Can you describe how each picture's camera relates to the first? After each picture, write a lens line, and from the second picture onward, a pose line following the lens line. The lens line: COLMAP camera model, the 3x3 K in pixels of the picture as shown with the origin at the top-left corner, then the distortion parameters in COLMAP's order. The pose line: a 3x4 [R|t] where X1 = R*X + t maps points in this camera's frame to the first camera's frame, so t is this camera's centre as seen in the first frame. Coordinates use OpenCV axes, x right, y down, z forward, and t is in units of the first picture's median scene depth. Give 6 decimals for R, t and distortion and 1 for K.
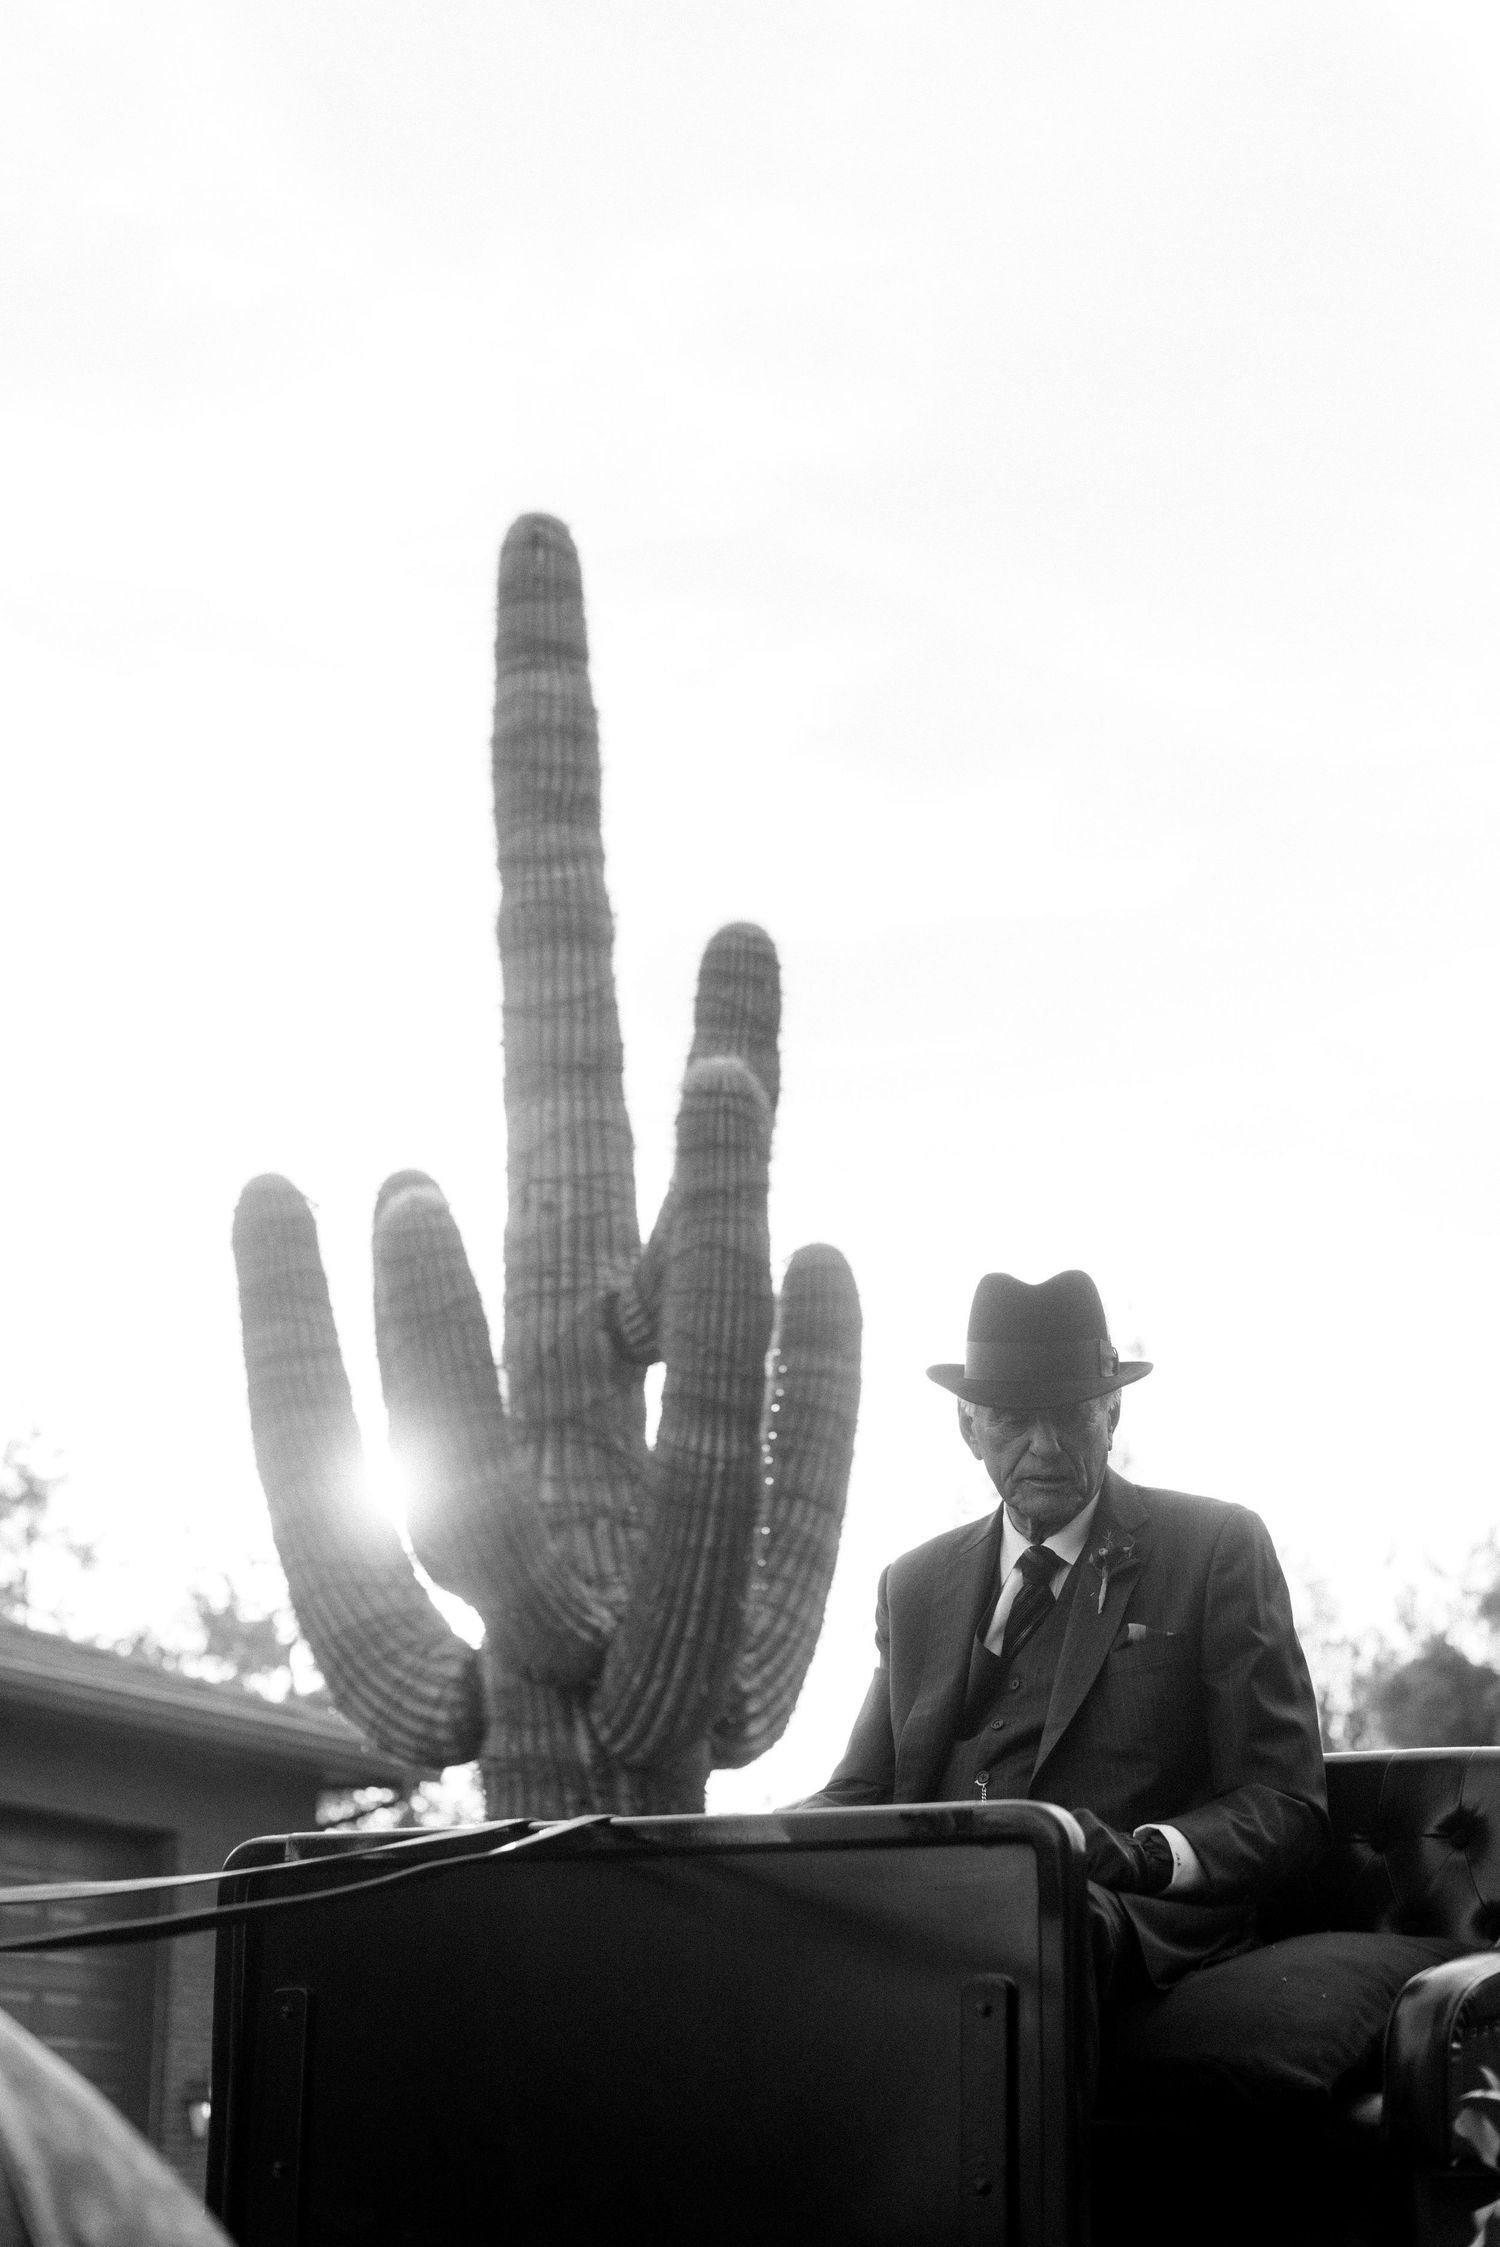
lens RADIAL K [[3882.4, 0, 750.0], [0, 3882.4, 1123.5], [0, 0, 1]] dist [0.272600, 0.047904]
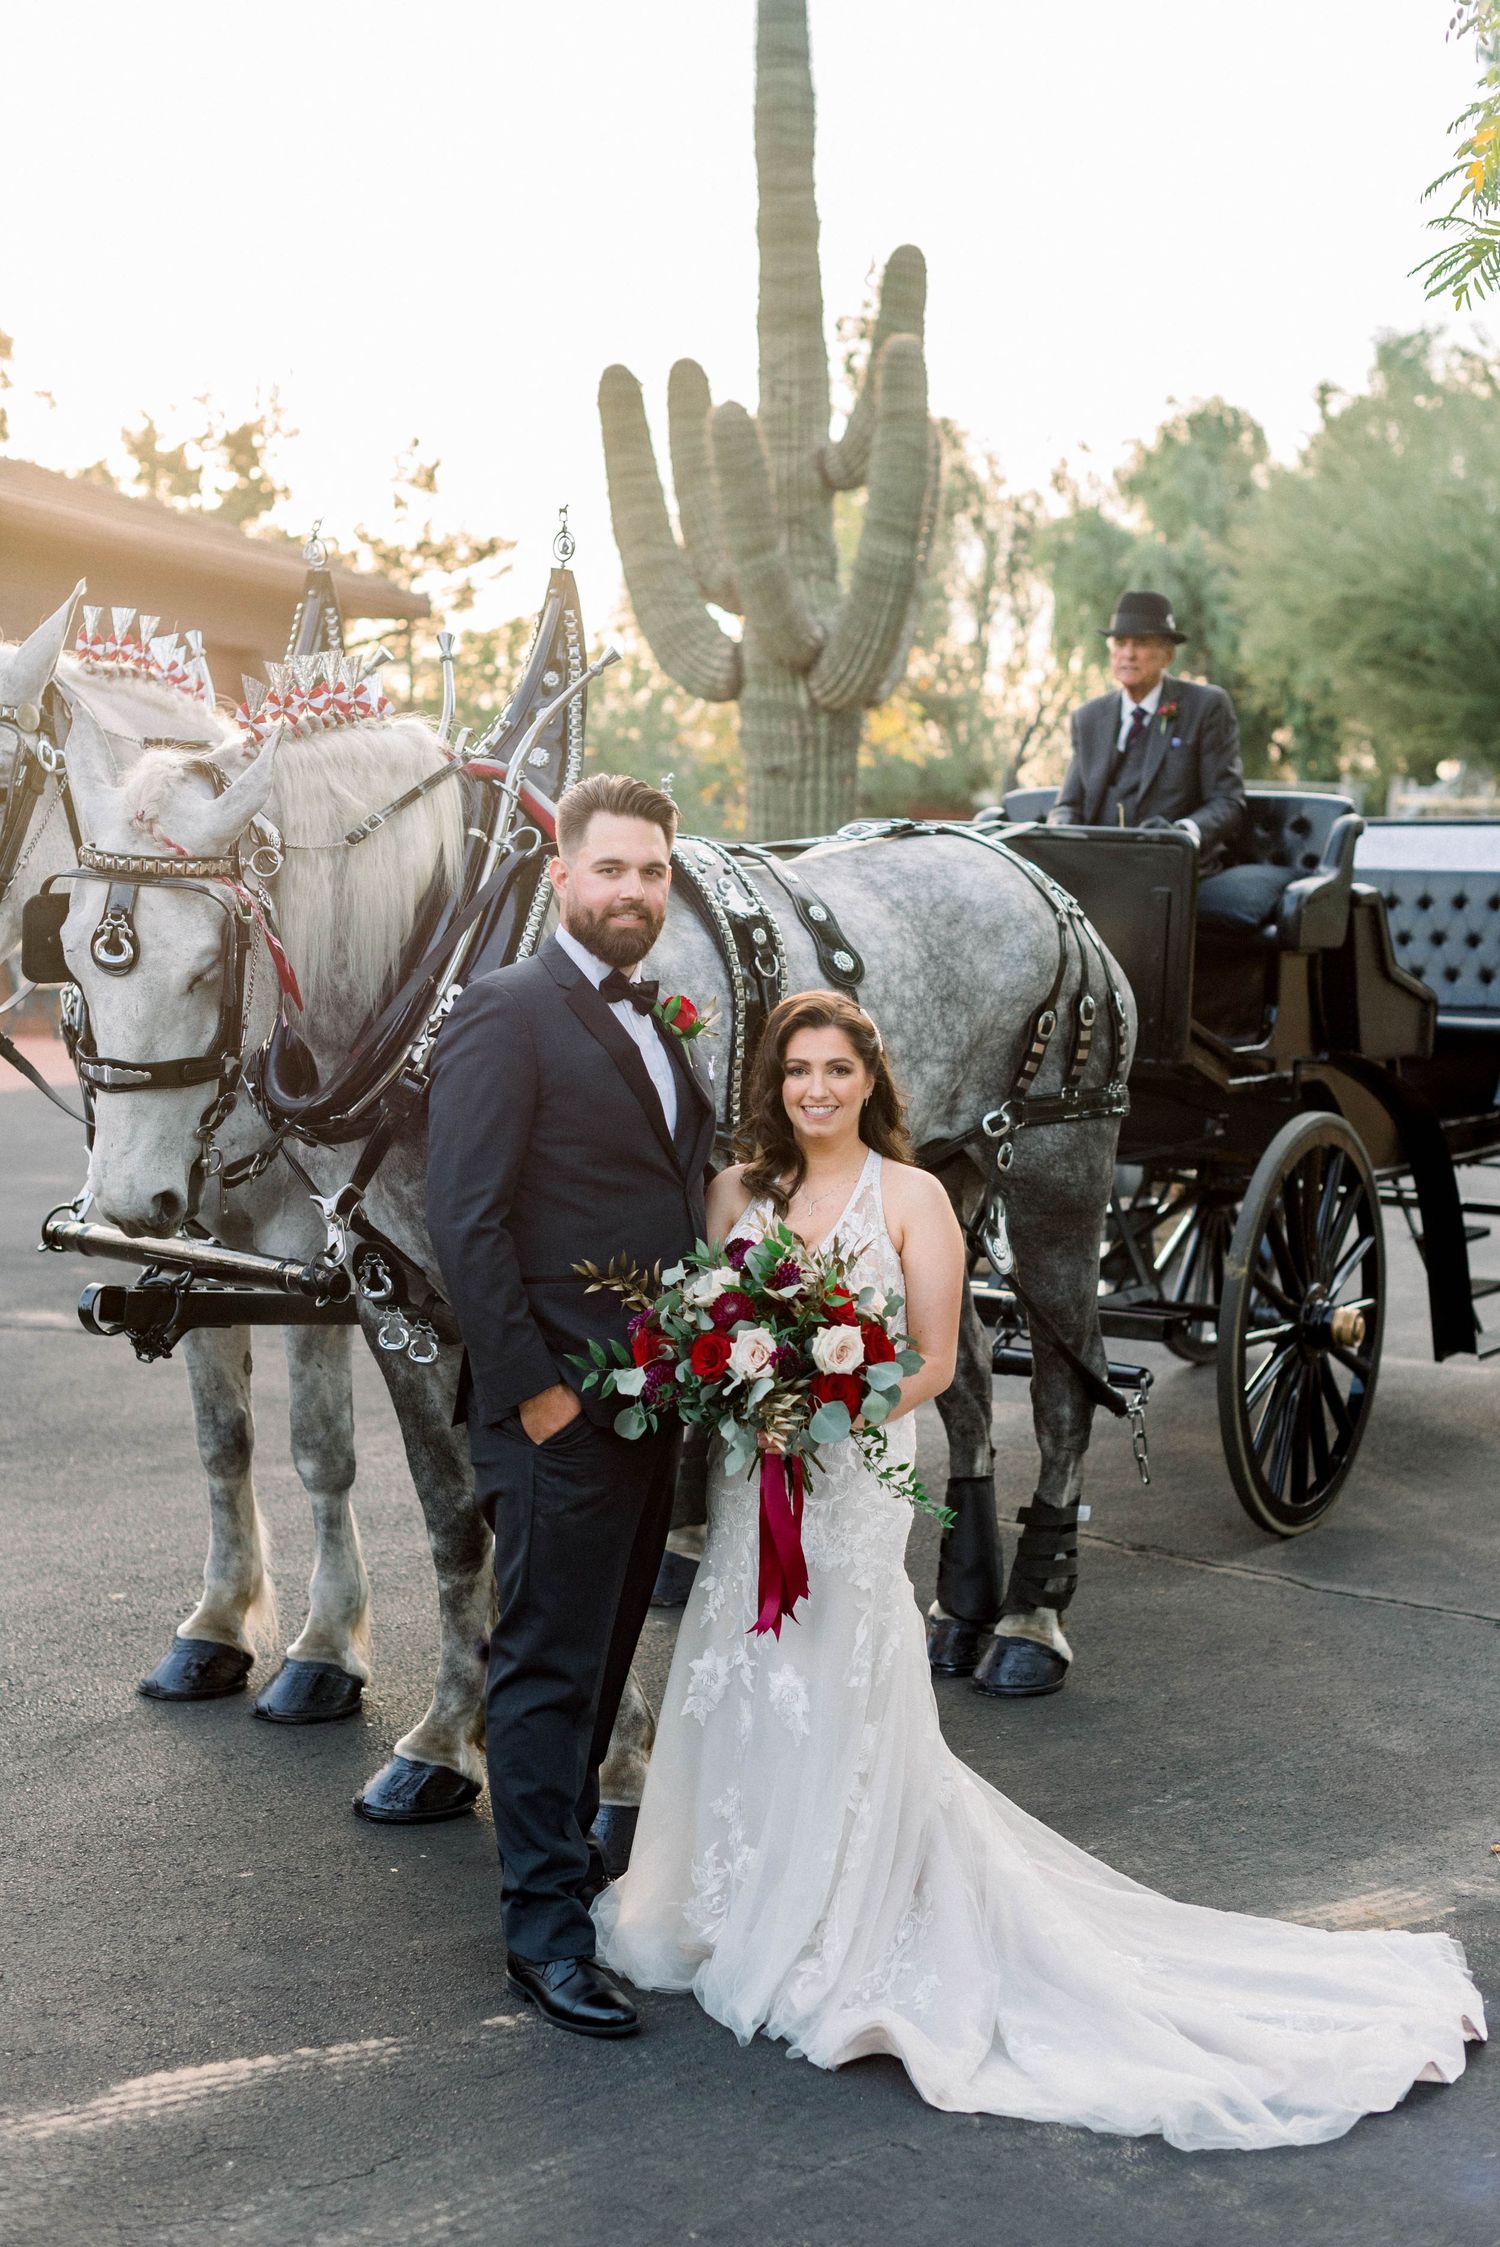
lens RADIAL K [[3882.4, 0, 750.0], [0, 3882.4, 1123.5], [0, 0, 1]] dist [0.272600, 0.047904]
pose [[0.996545, 0.001374, 0.083047, -0.219577], [-0.029093, 0.942294, 0.333521, -0.267638], [-0.077796, -0.334785, 0.939078, -0.814561]]
